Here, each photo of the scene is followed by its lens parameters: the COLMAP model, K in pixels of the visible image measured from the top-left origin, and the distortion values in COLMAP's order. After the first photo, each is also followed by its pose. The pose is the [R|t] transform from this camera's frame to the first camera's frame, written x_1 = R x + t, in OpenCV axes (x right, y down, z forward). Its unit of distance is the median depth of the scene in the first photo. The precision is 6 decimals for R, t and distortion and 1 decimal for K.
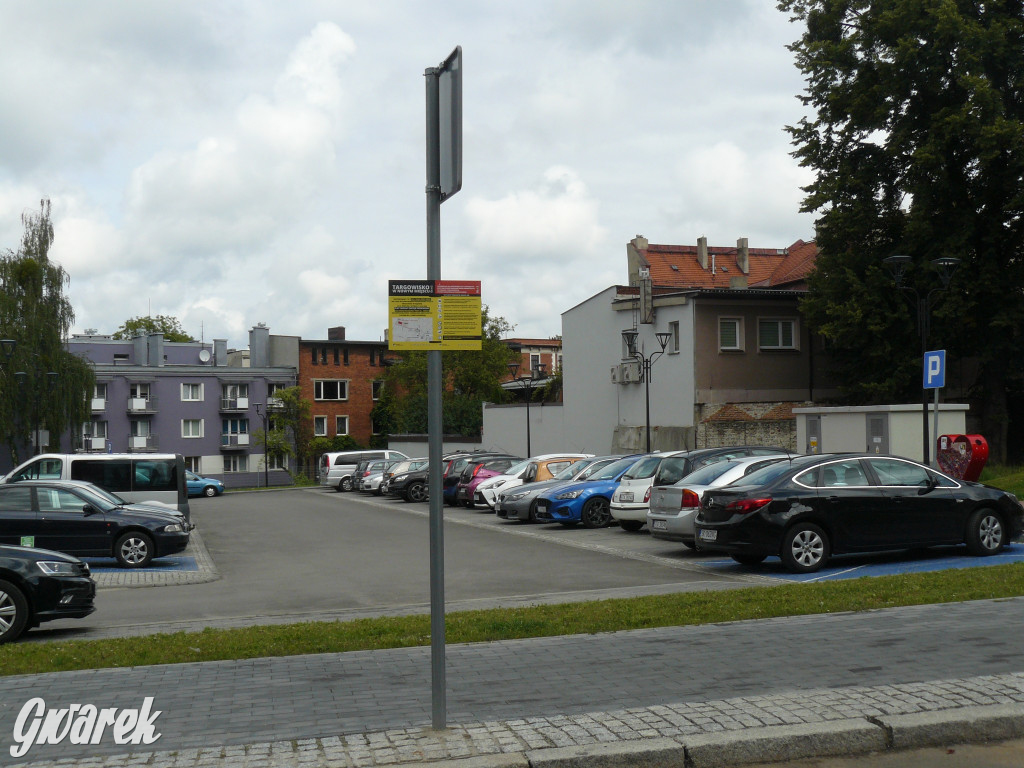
lens RADIAL K [[1282.7, 0, 504.4], [0, 1282.7, 381.2], [0, 0, 1]] dist [-0.043966, 0.000000]
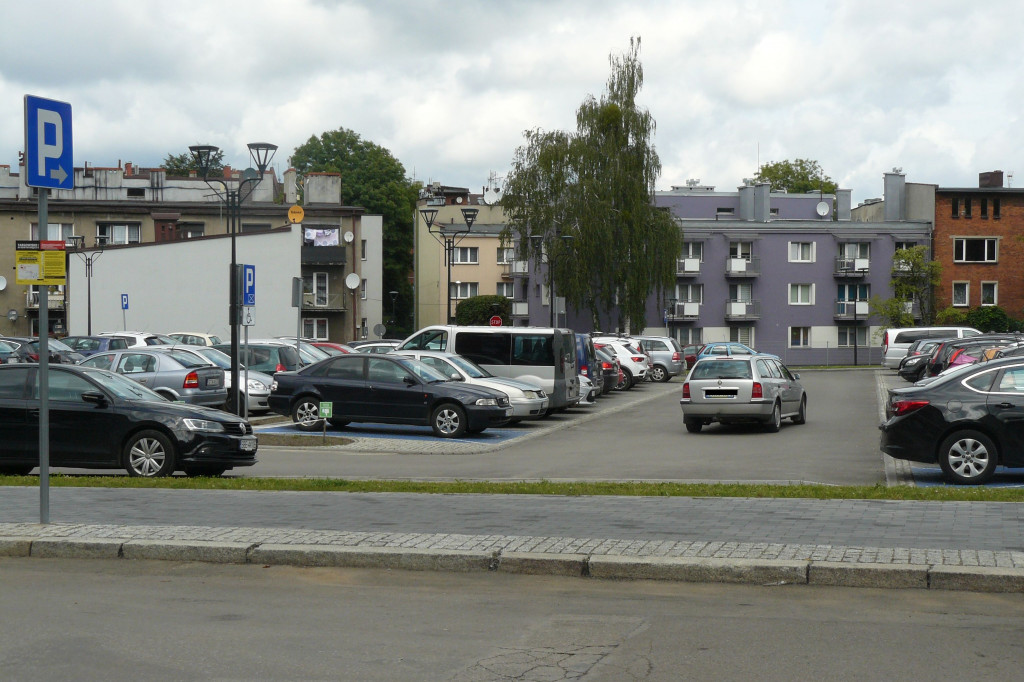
lens RADIAL K [[1604.9, 0, 522.1], [0, 1604.9, 331.7], [0, 0, 1]] dist [0.061958, 0.000000]
pose [[0.874235, 0.031505, -0.484479, 0.515516], [-0.000156, 0.997910, 0.064612, -0.034437], [0.485502, -0.056410, 0.872414, -0.159831]]
